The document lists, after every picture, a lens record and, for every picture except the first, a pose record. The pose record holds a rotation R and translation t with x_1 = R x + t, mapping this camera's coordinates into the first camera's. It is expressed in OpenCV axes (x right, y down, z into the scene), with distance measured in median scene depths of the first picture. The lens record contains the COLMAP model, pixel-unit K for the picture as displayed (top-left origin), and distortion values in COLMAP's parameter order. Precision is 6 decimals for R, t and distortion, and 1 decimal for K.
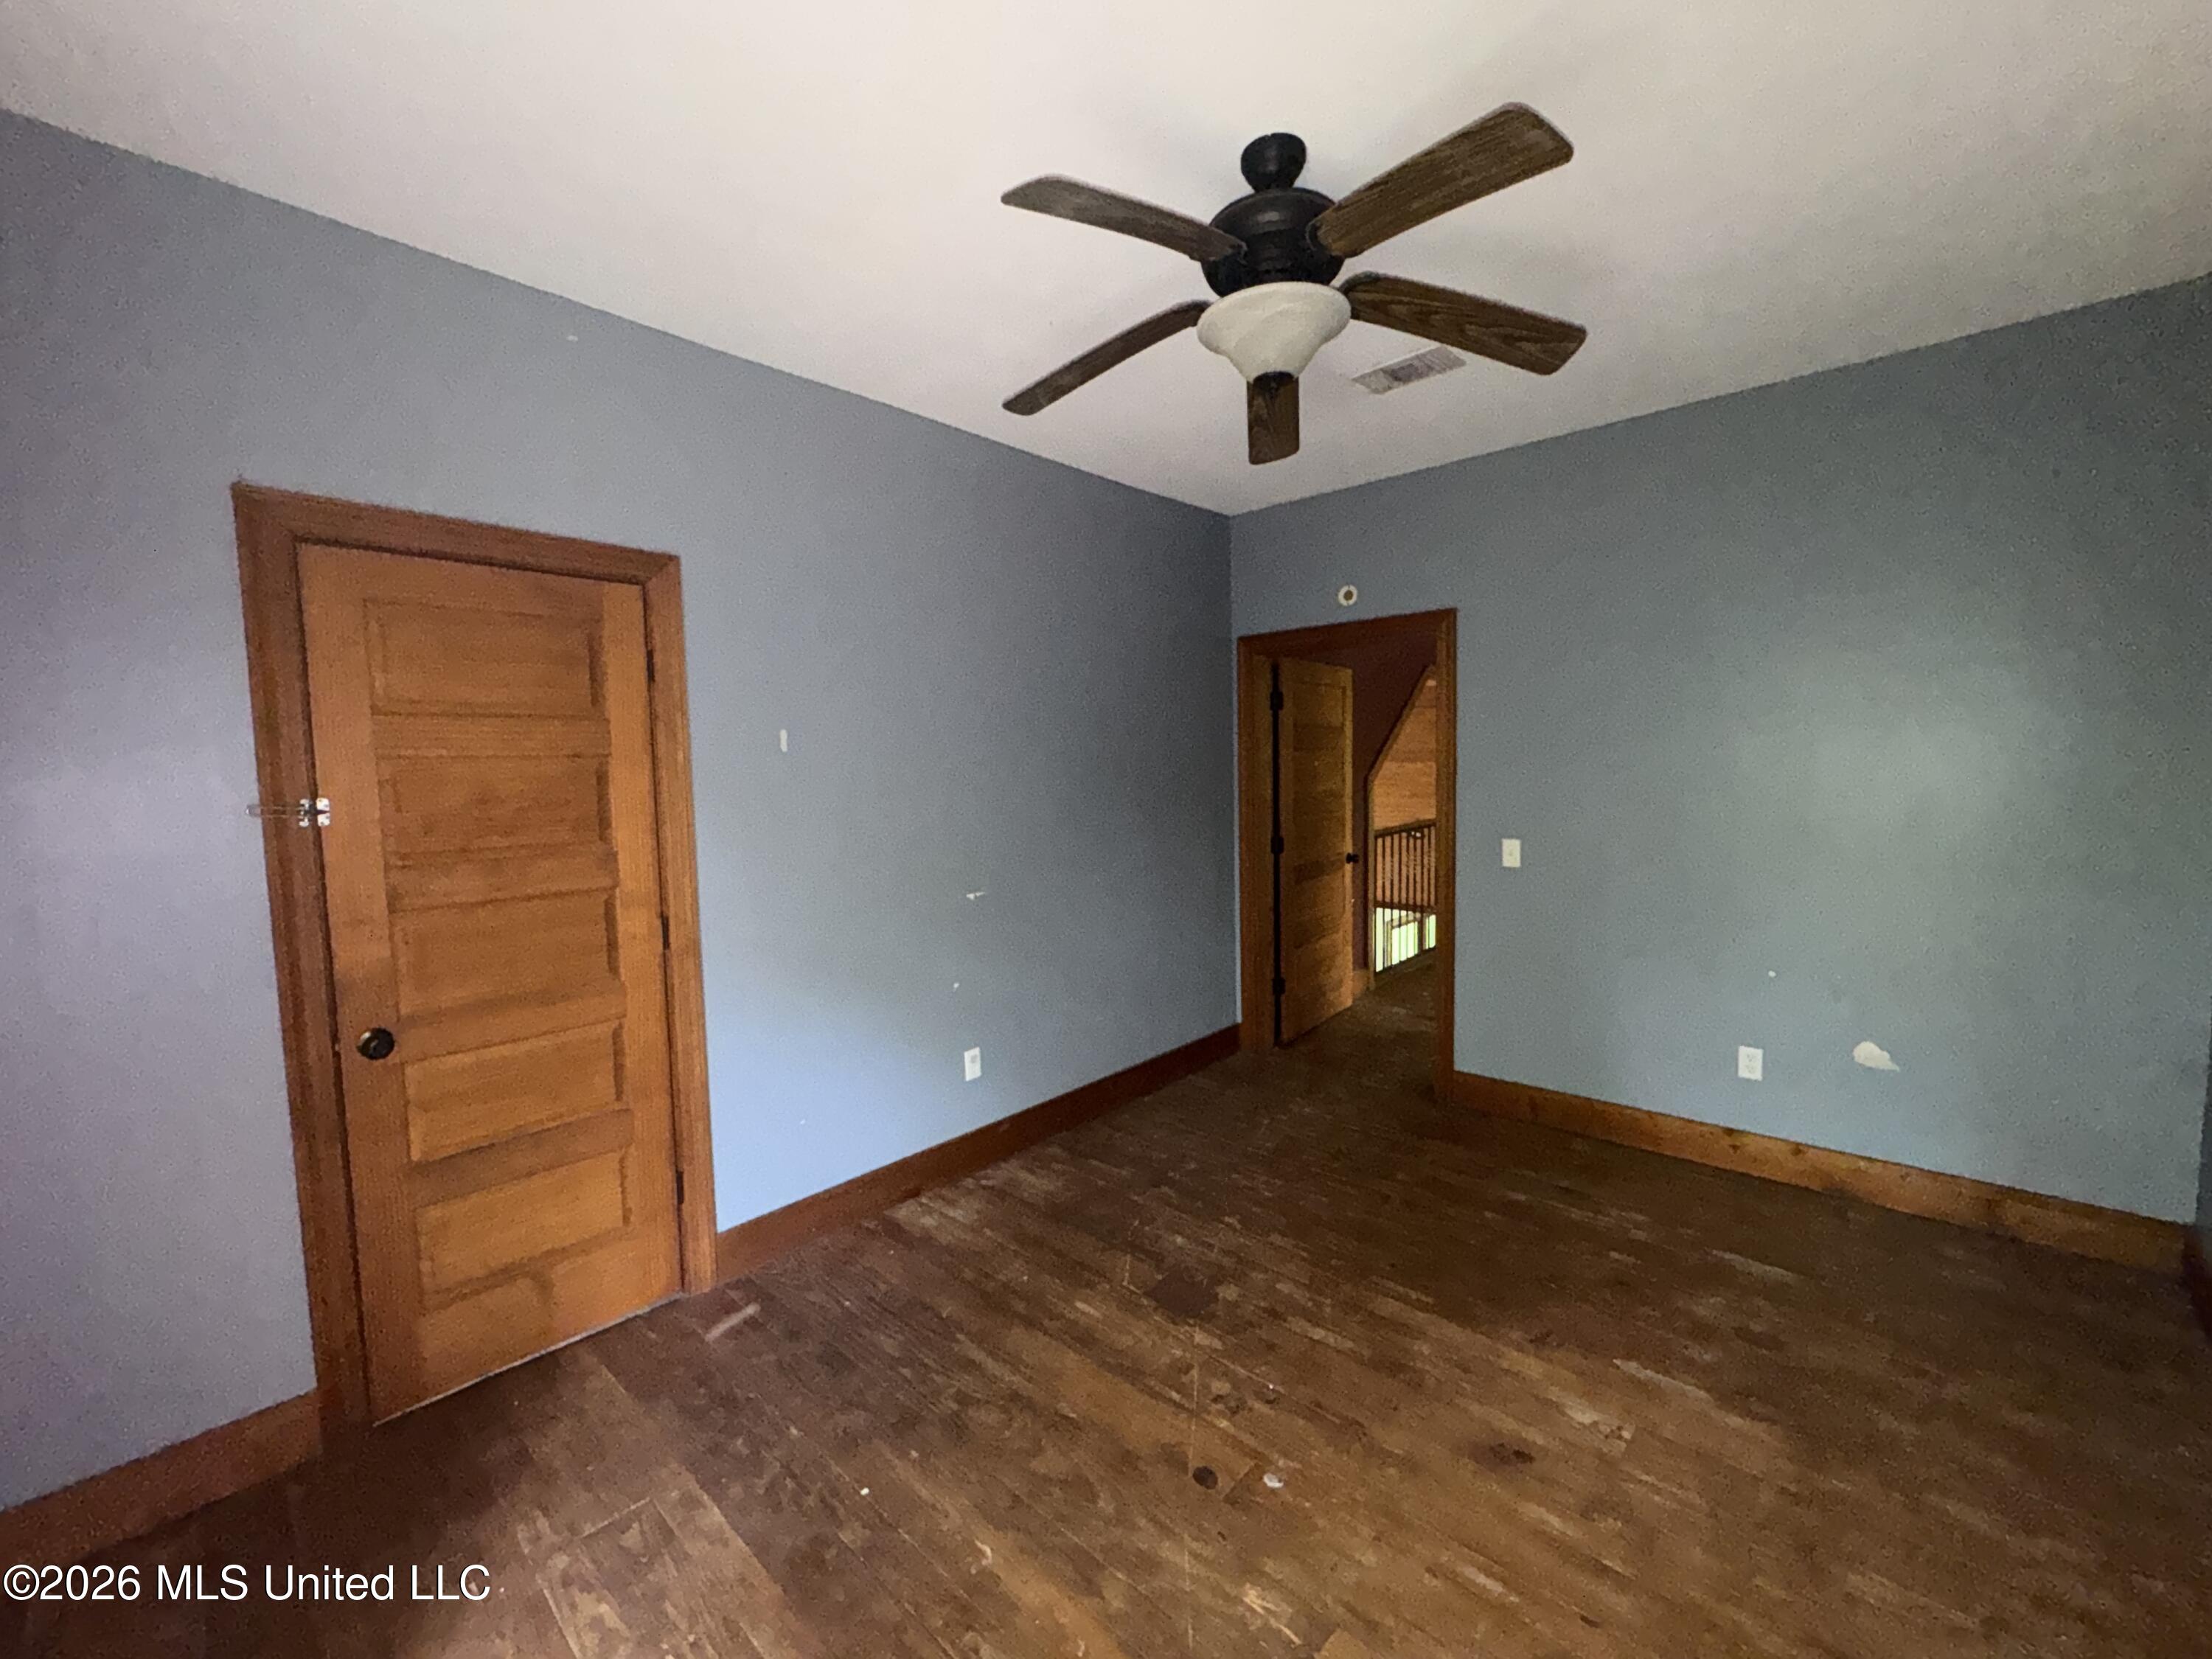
lens RADIAL K [[884.5, 0, 1104.4], [0, 884.5, 827.9], [0, 0, 1]] dist [-0.003180, 0.000440]
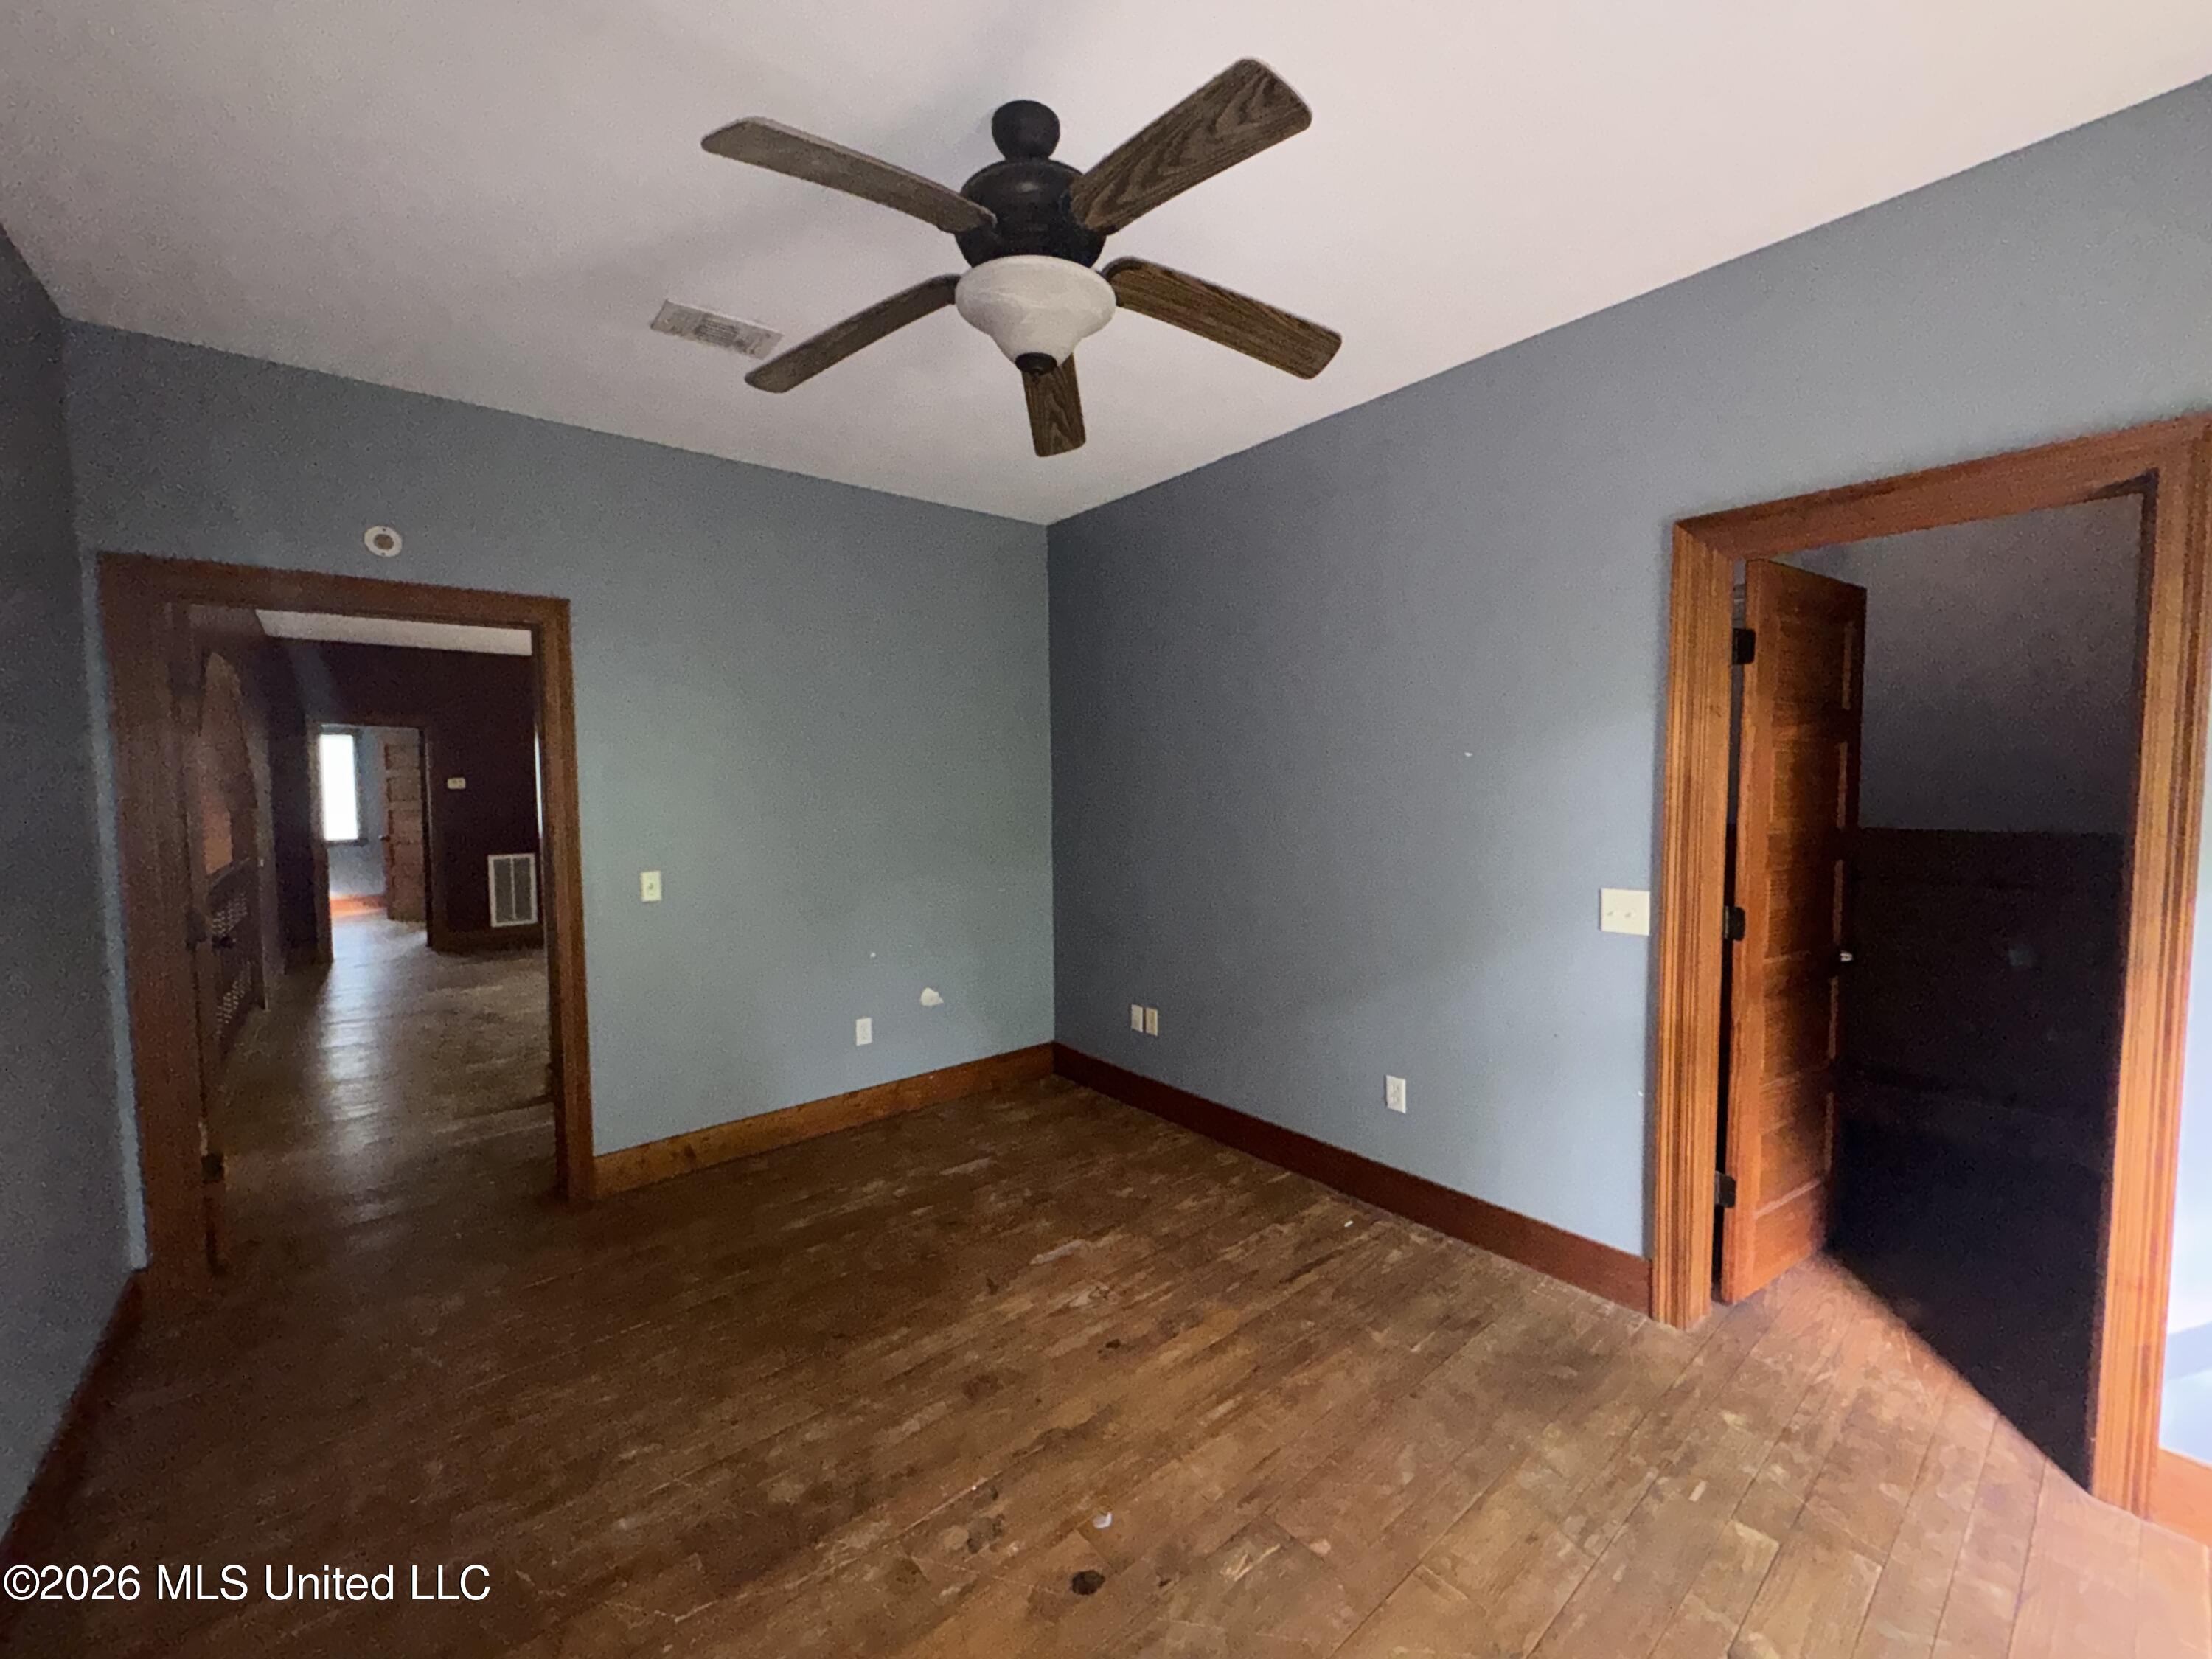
lens RADIAL K [[884.5, 0, 1106.4], [0, 884.5, 829.6], [0, 0, 1]] dist [-0.003180, 0.000440]
pose [[0.131128, -0.036277, 0.990701, -0.595062], [0.080290, 0.996436, 0.025860, -0.024470], [-0.988109, 0.076153, 0.133573, 0.663489]]
